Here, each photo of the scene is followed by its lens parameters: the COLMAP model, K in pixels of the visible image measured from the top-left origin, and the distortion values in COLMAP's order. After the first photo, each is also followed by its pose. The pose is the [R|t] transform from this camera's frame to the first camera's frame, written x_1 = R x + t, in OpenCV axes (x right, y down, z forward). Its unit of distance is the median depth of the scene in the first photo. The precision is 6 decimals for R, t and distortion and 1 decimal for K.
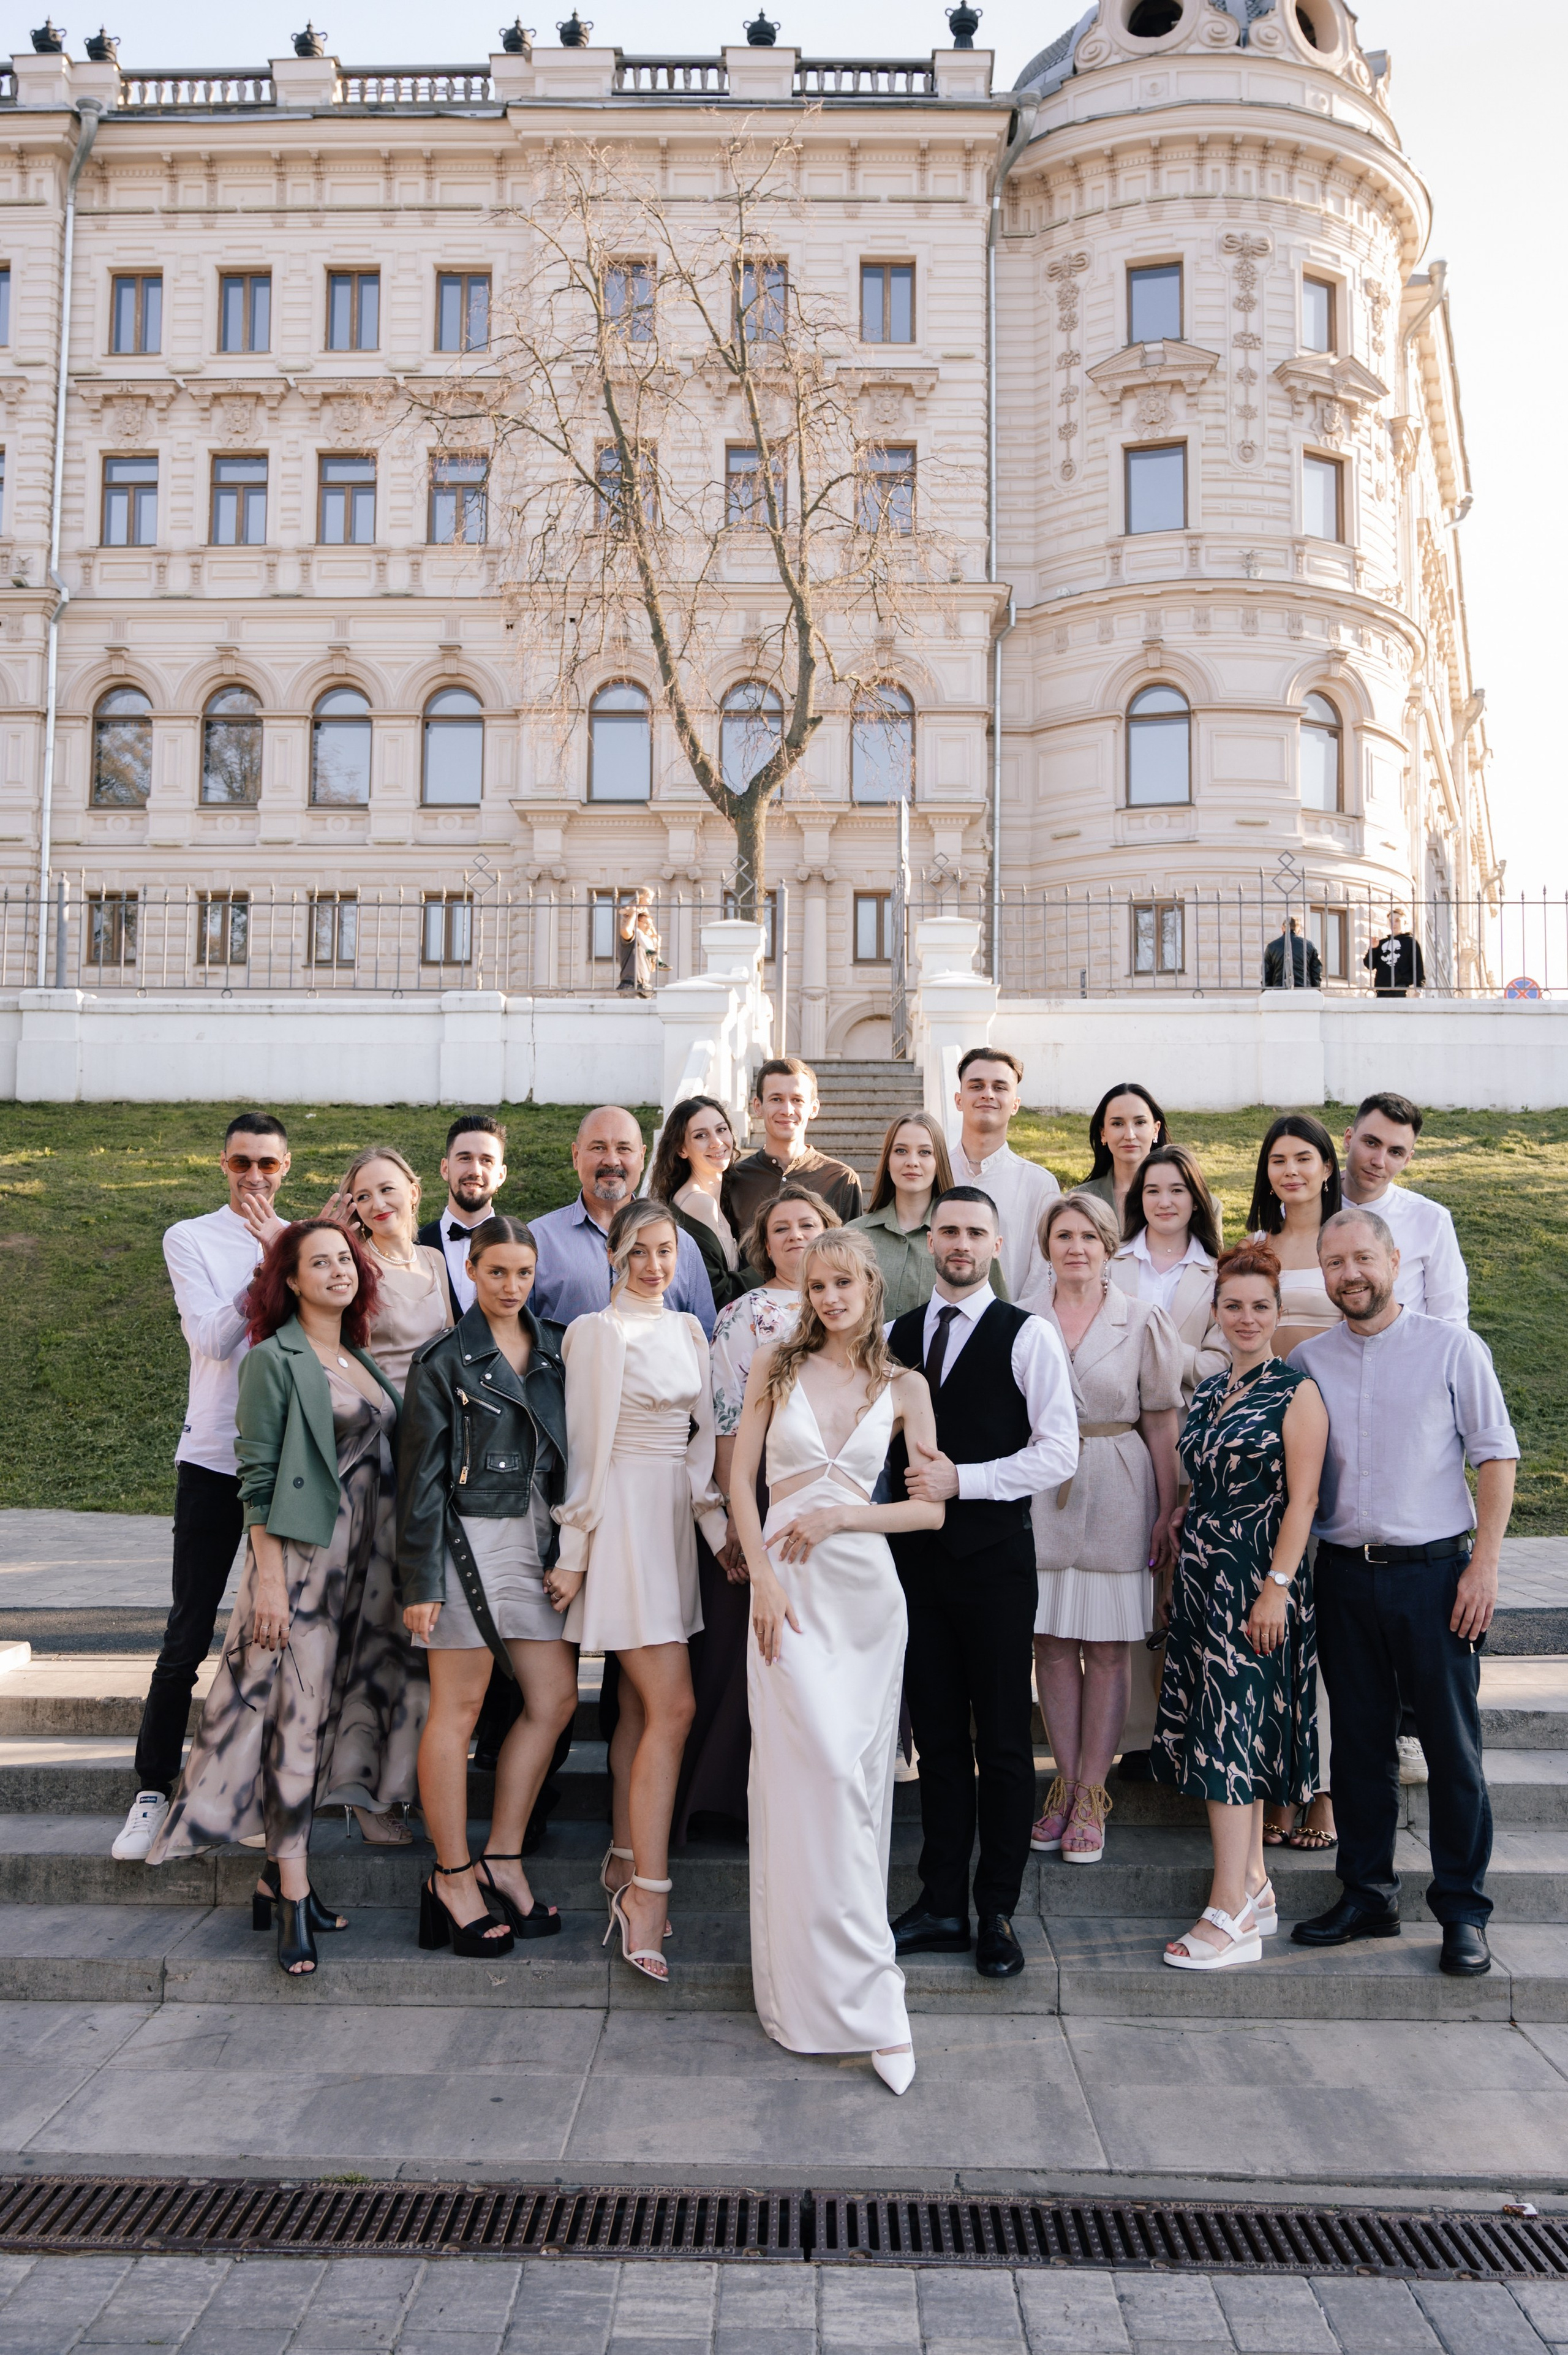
lens RADIAL K [[2145.4, 0, 784.0], [0, 2145.4, 1177.5], [0, 0, 1]] dist [-0.004826, -0.002711]
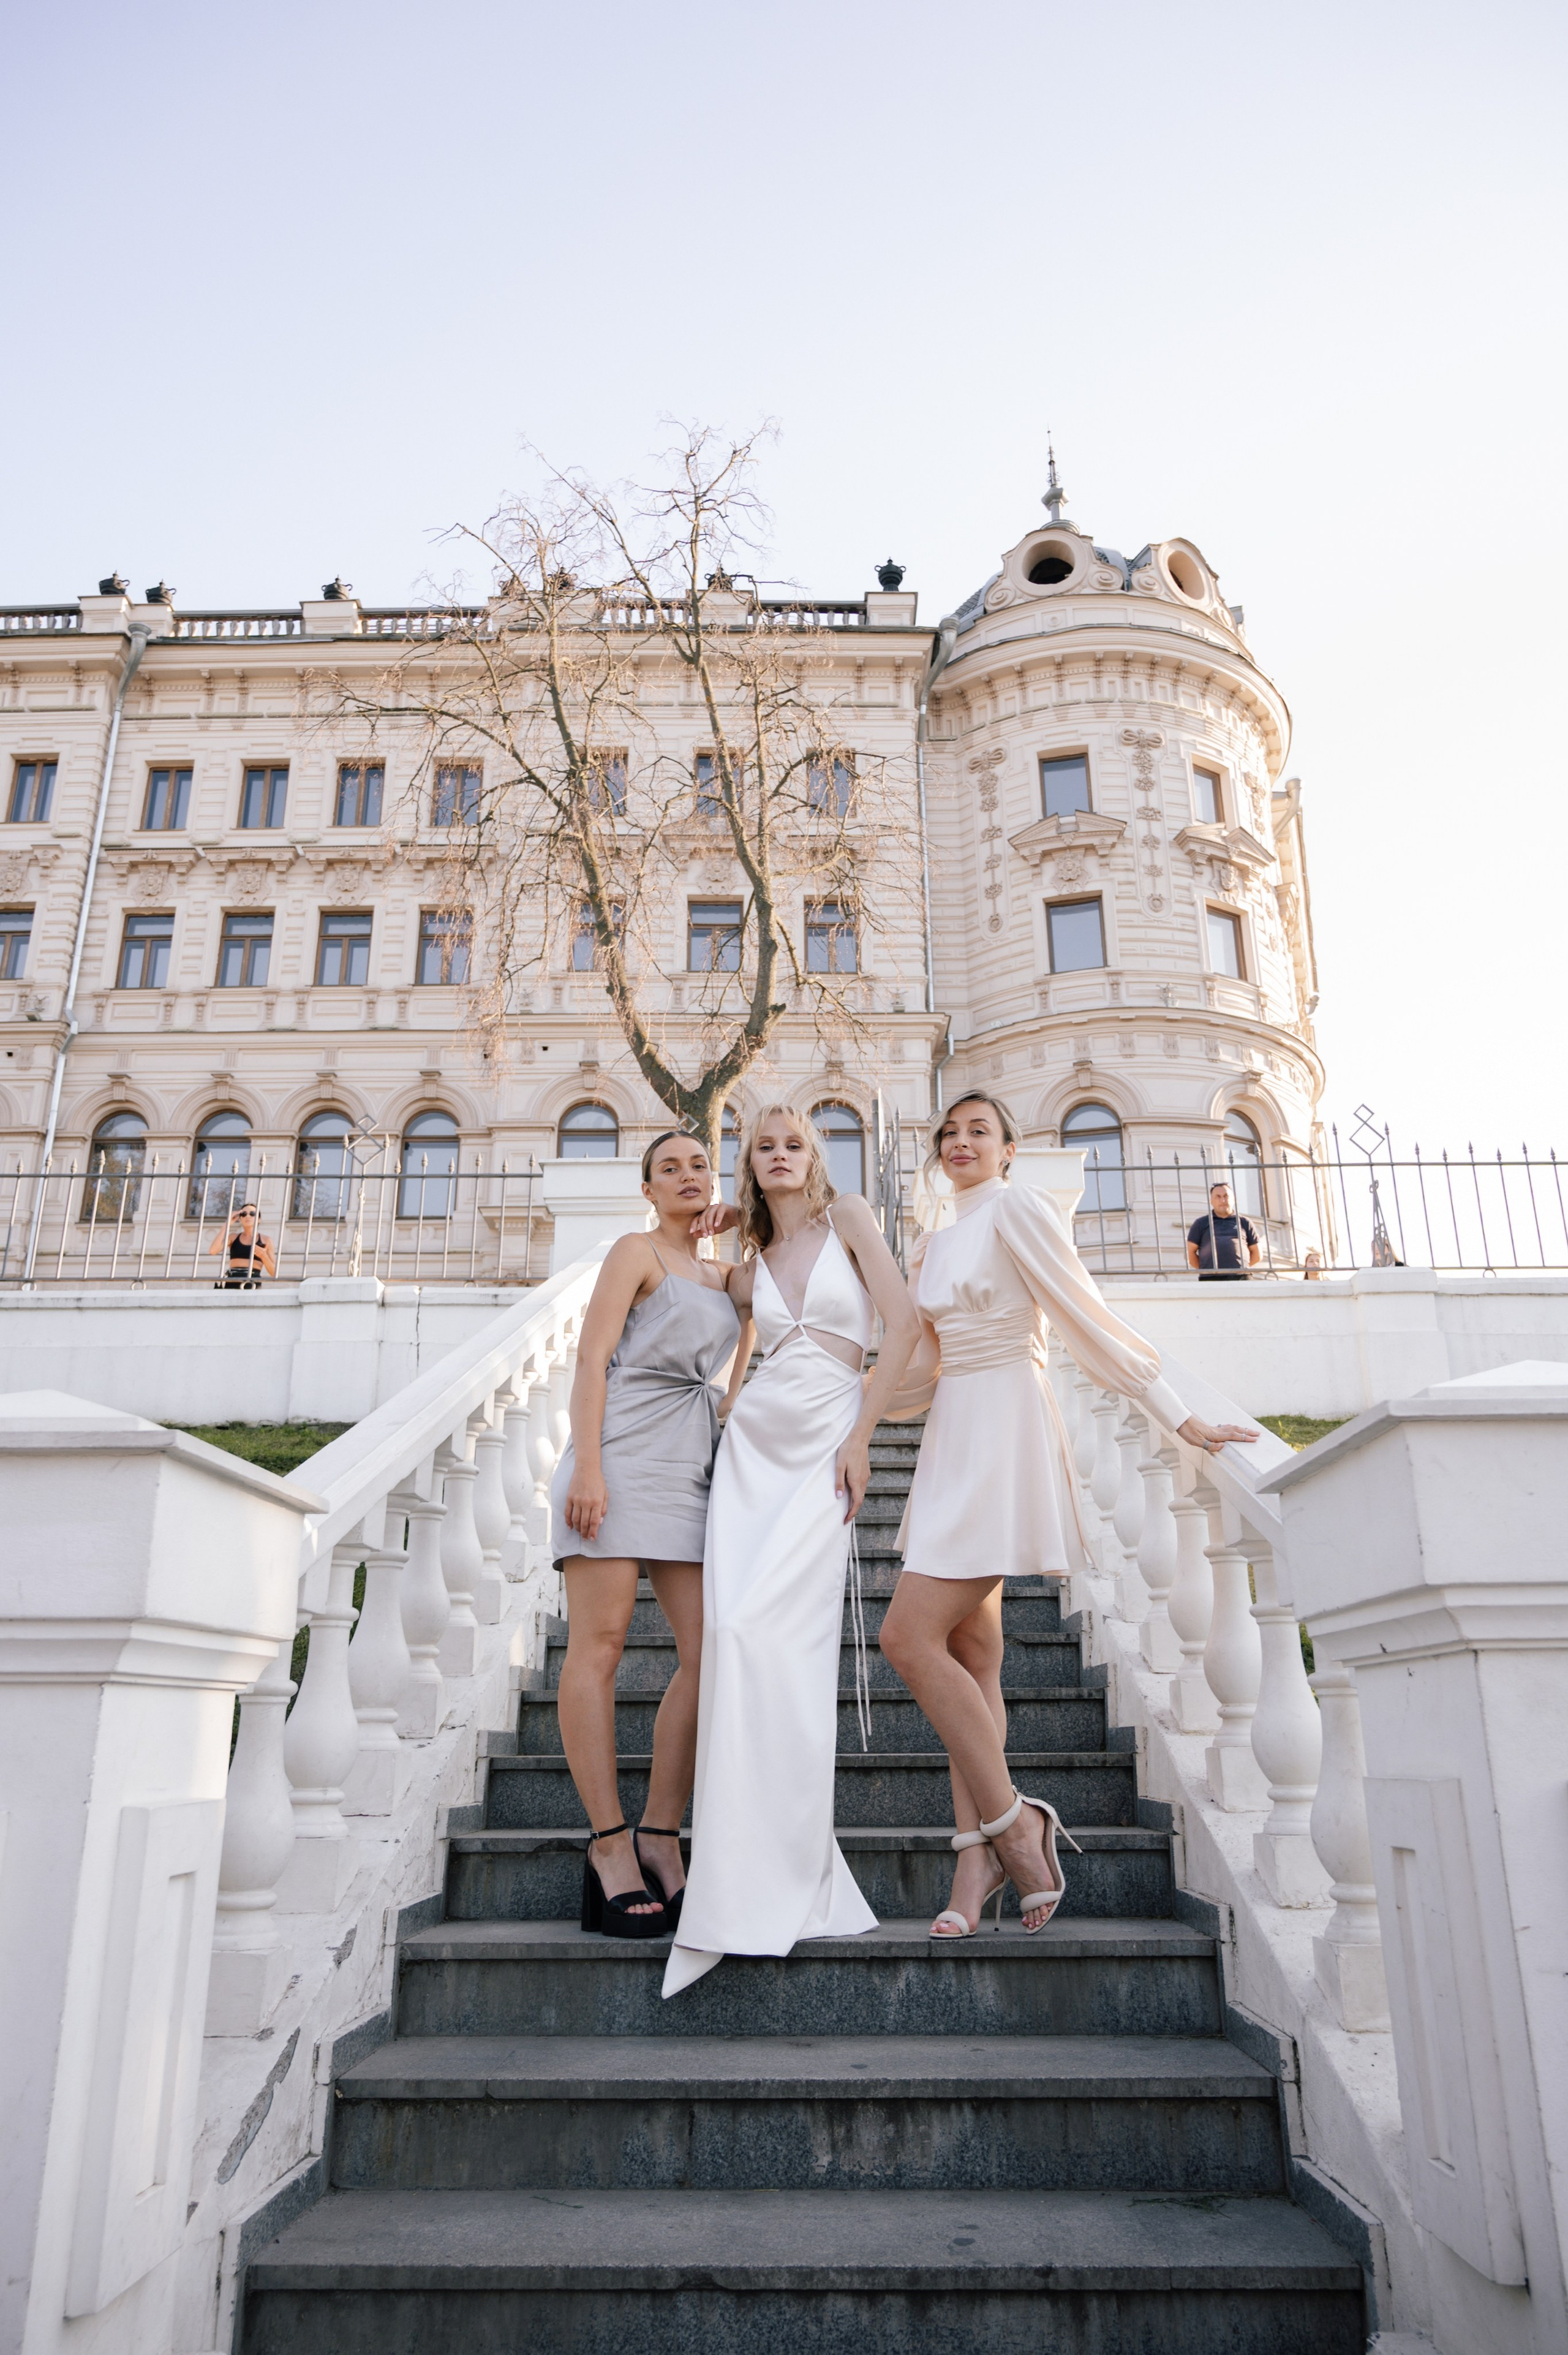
lens RADIAL K [[1633.5, 0, 784.0], [0, 1633.5, 1177.5], [0, 0, 1]] dist [-0.021470, -0.001039]
pose [[0.999639, -0.003707, 0.026600, -0.000518], [0.010502, 0.965522, -0.260111, 0.017354], [-0.024718, 0.260296, 0.965212, 0.218770]]
